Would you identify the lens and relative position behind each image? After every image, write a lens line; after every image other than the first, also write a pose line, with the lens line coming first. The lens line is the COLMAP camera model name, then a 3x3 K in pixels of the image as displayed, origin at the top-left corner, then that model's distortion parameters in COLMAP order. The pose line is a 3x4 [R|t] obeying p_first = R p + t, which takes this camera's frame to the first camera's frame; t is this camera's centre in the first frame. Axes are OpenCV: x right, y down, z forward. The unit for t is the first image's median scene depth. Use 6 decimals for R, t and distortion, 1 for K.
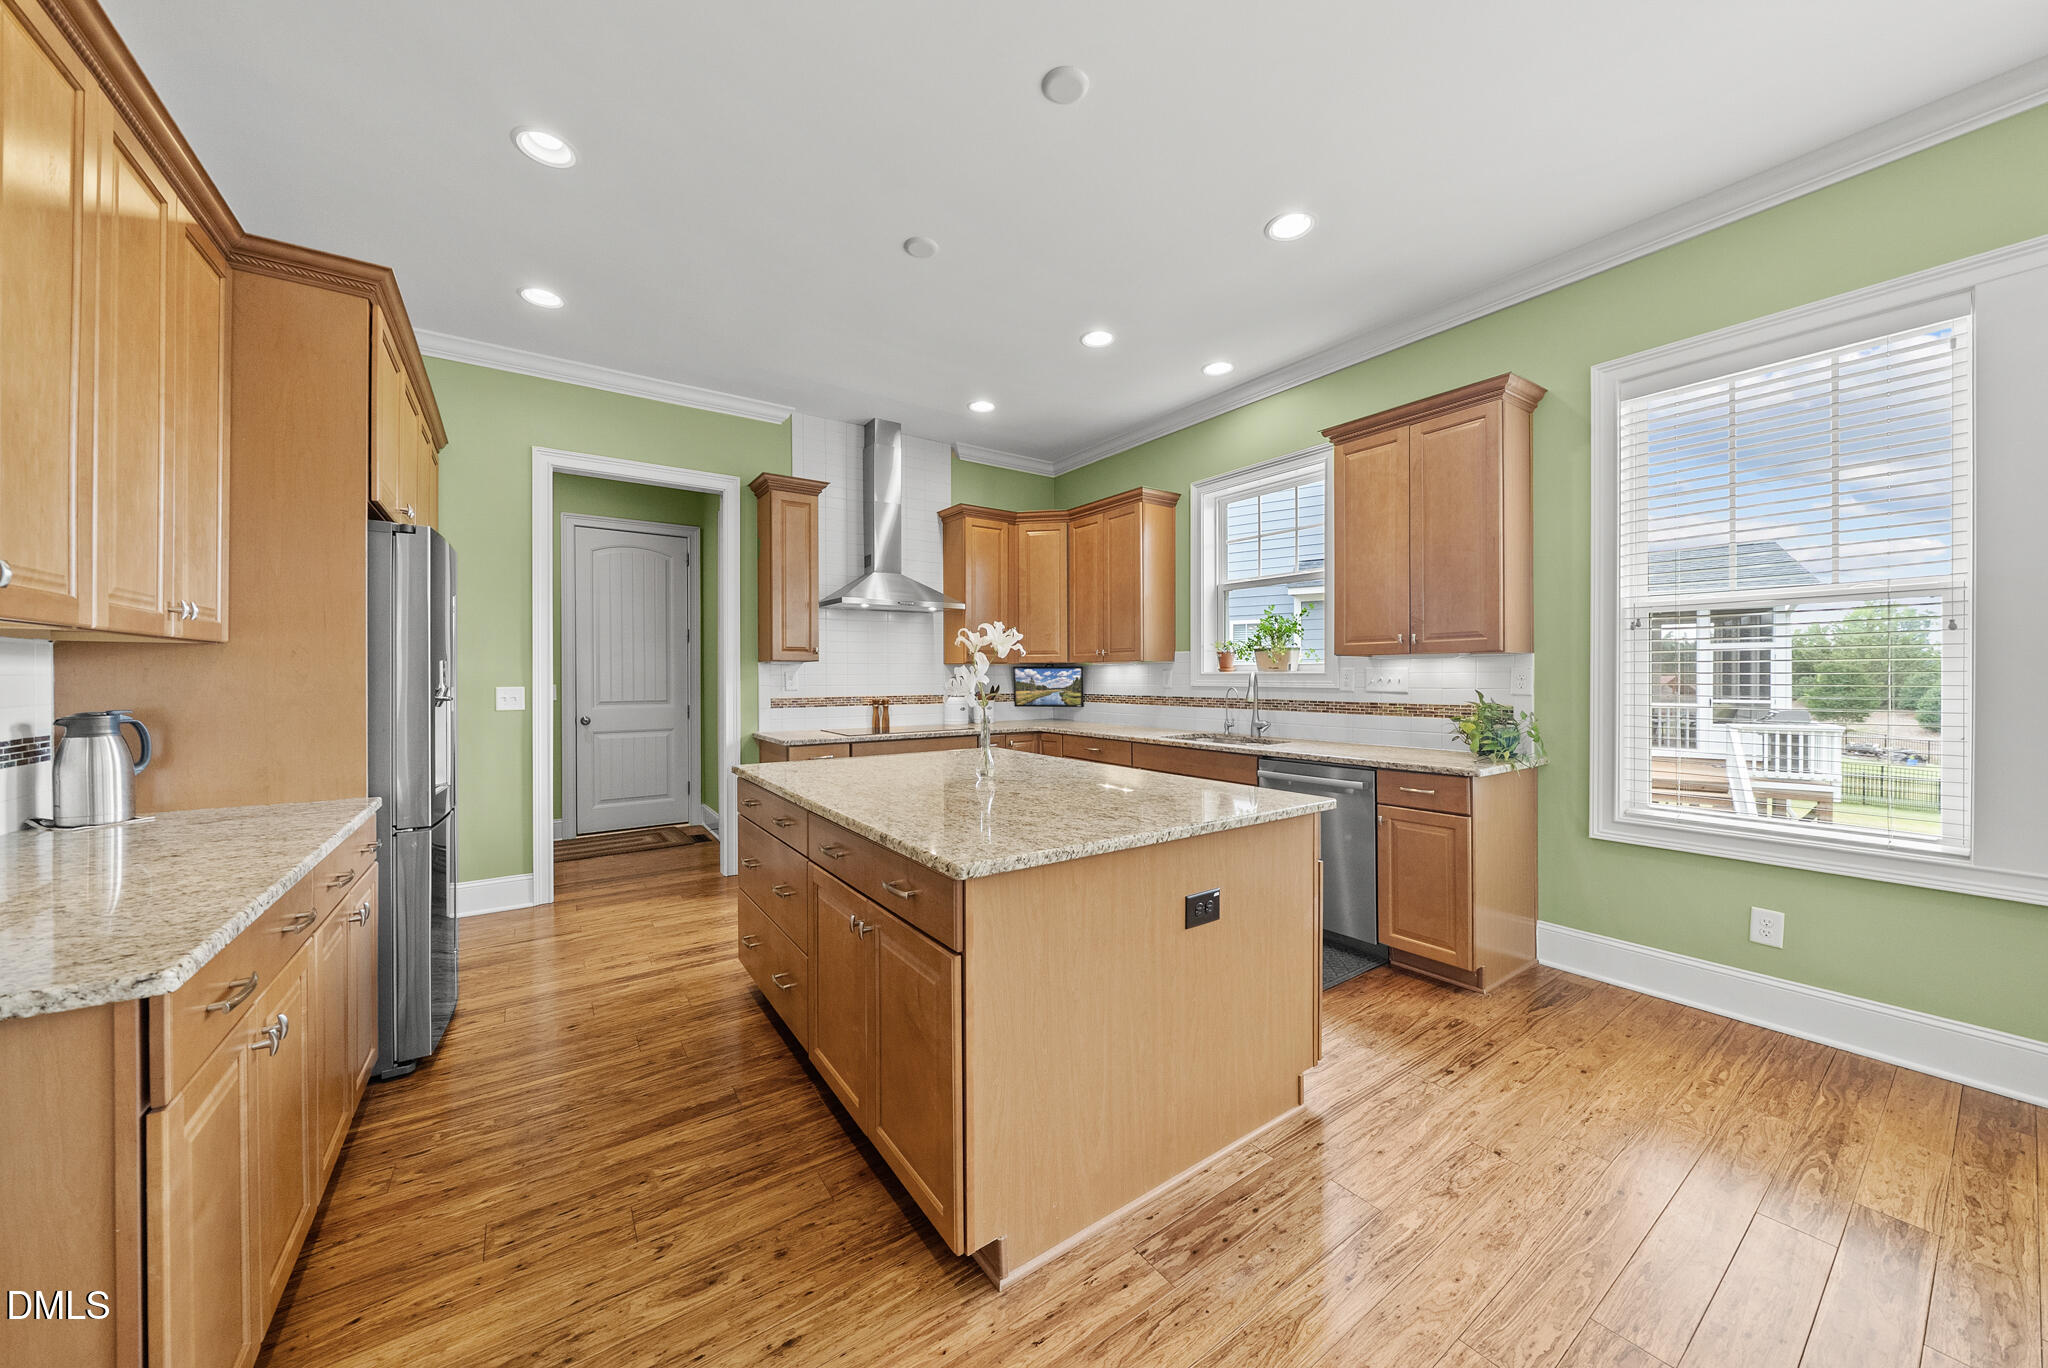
lens RADIAL K [[715.6, 0, 1017.4], [0, 715.6, 679.0], [0, 0, 1]] dist [-0.005261, -0.000193]
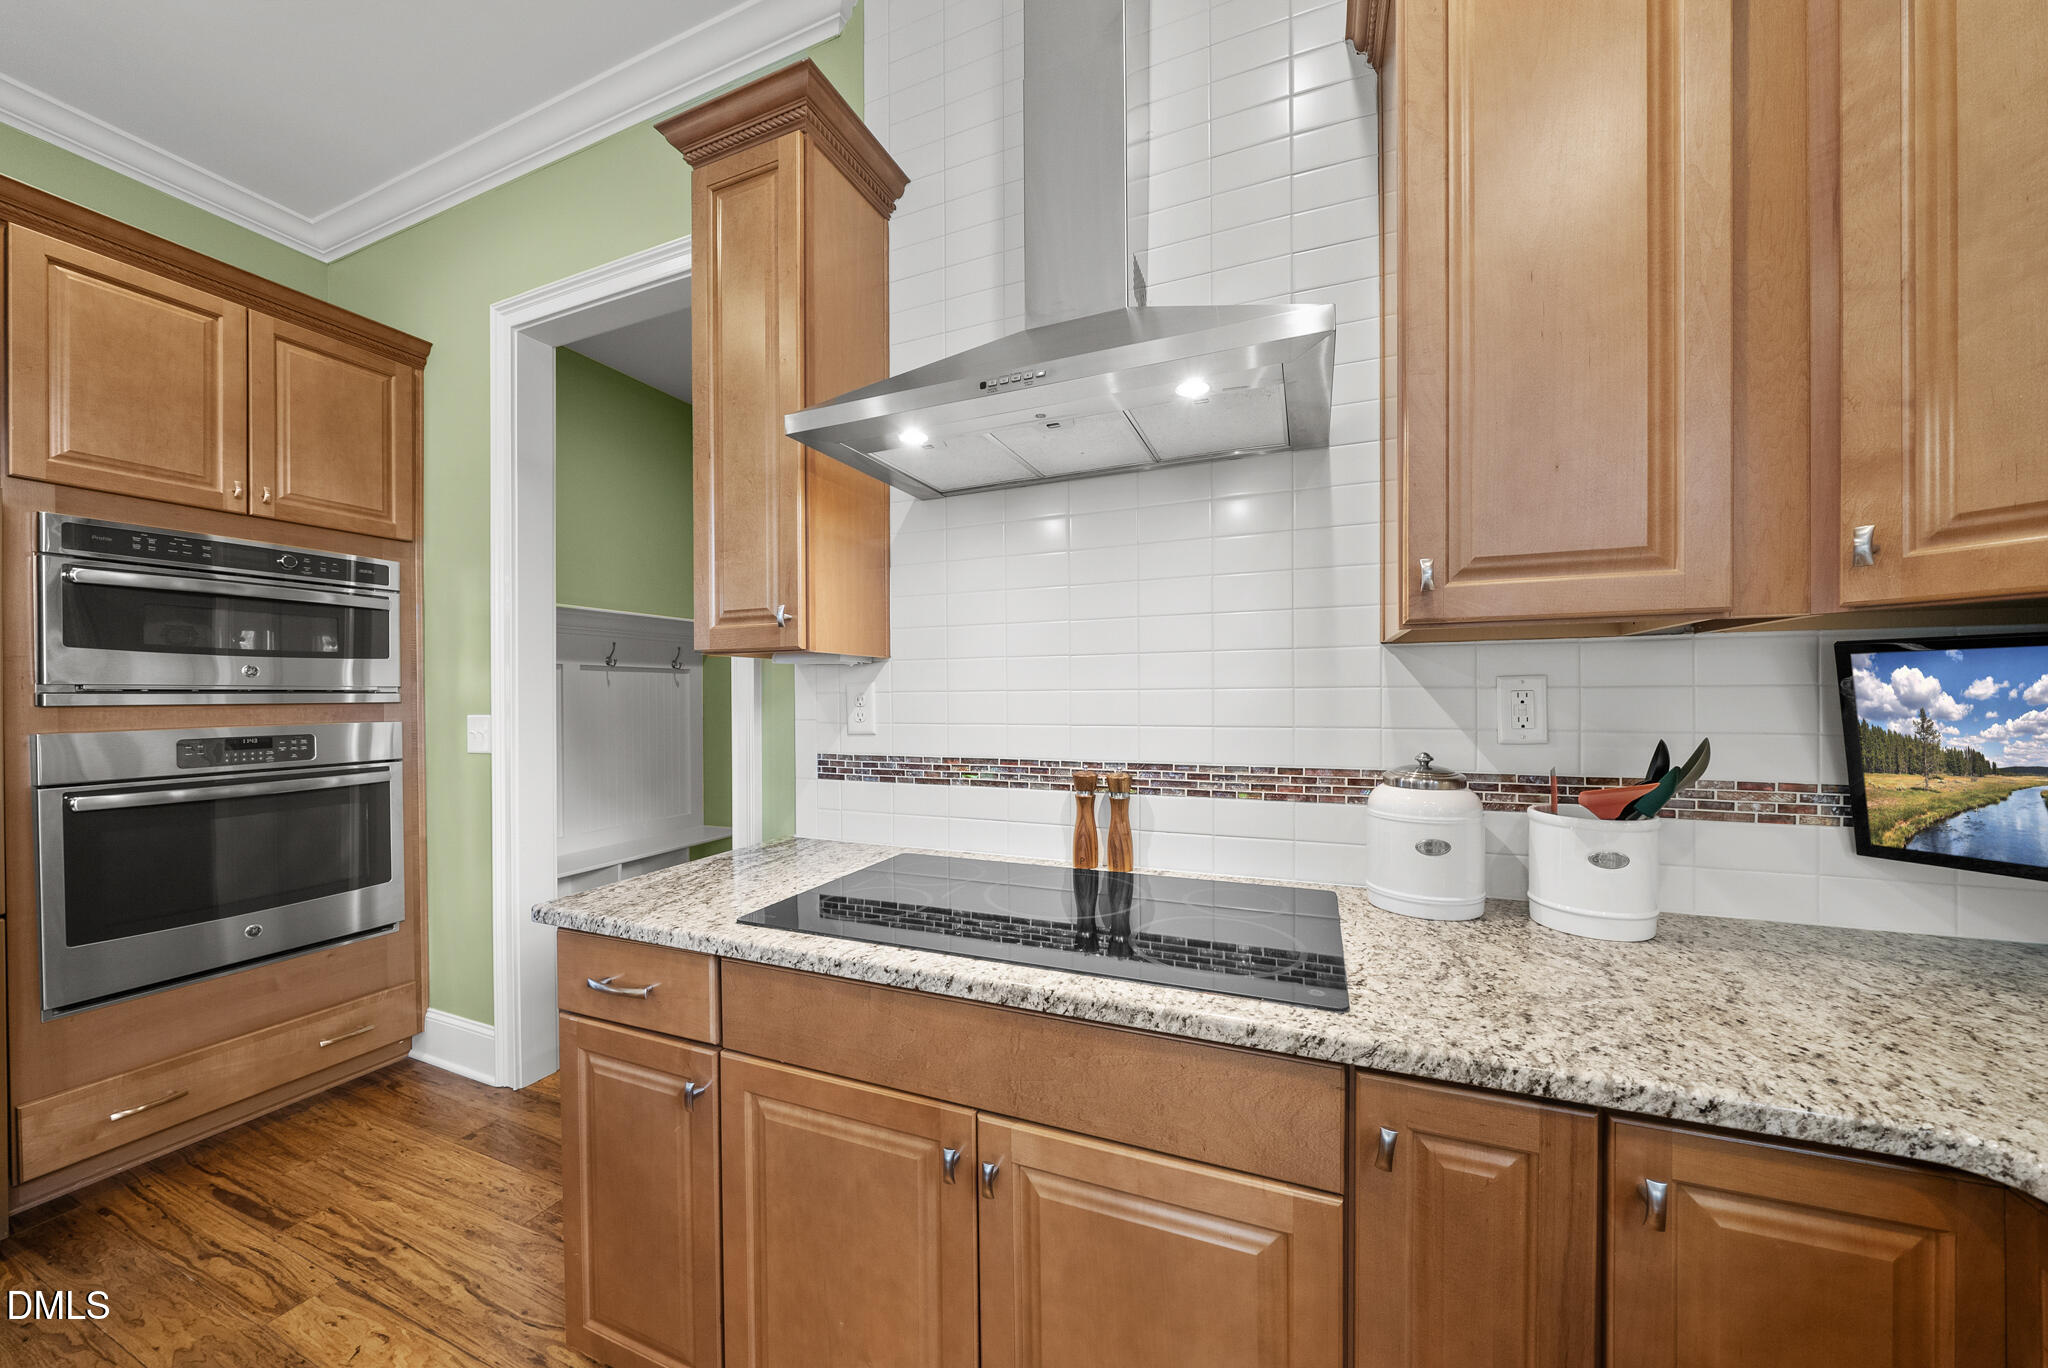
lens RADIAL K [[715.6, 0, 1035.5], [0, 715.6, 700.4], [0, 0, 1]] dist [-0.005261, -0.000193]
pose [[0.548594, 0.003784, -0.836080, 0.046048], [-0.002759, 0.999993, 0.002716, -0.003343], [0.836084, 0.000817, 0.548601, 0.825736]]
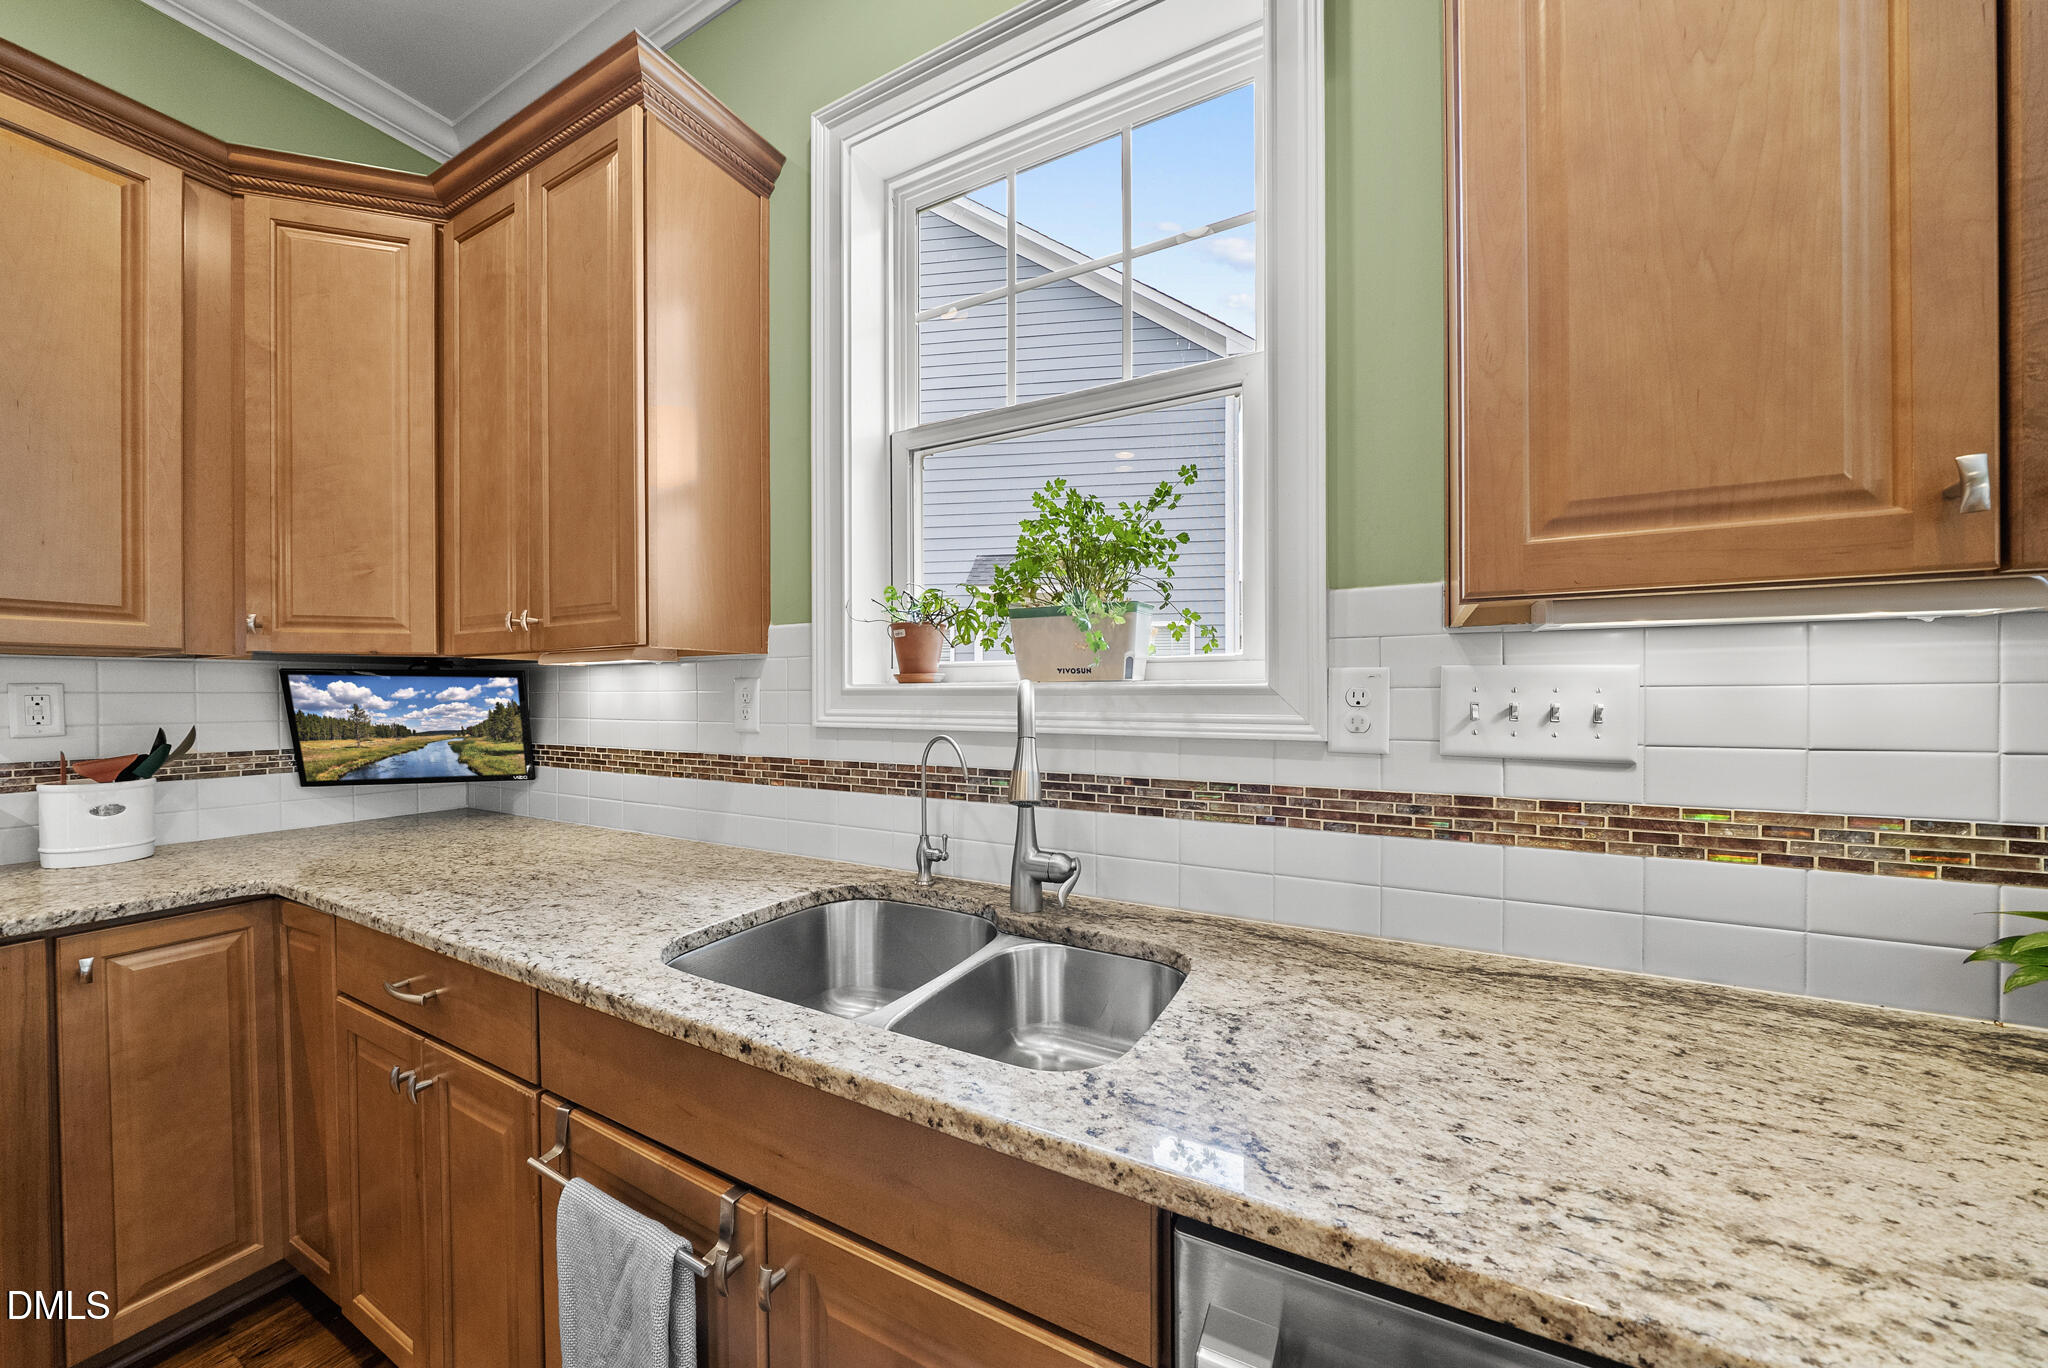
lens RADIAL K [[715.6, 0, 1021.4], [0, 715.6, 693.6], [0, 0, 1]] dist [-0.005261, -0.000193]
pose [[0.889608, -0.004121, 0.456707, 0.170093], [0.004914, 0.999988, -0.000549, -0.004744], [-0.456699, 0.002733, 0.889617, 0.636396]]
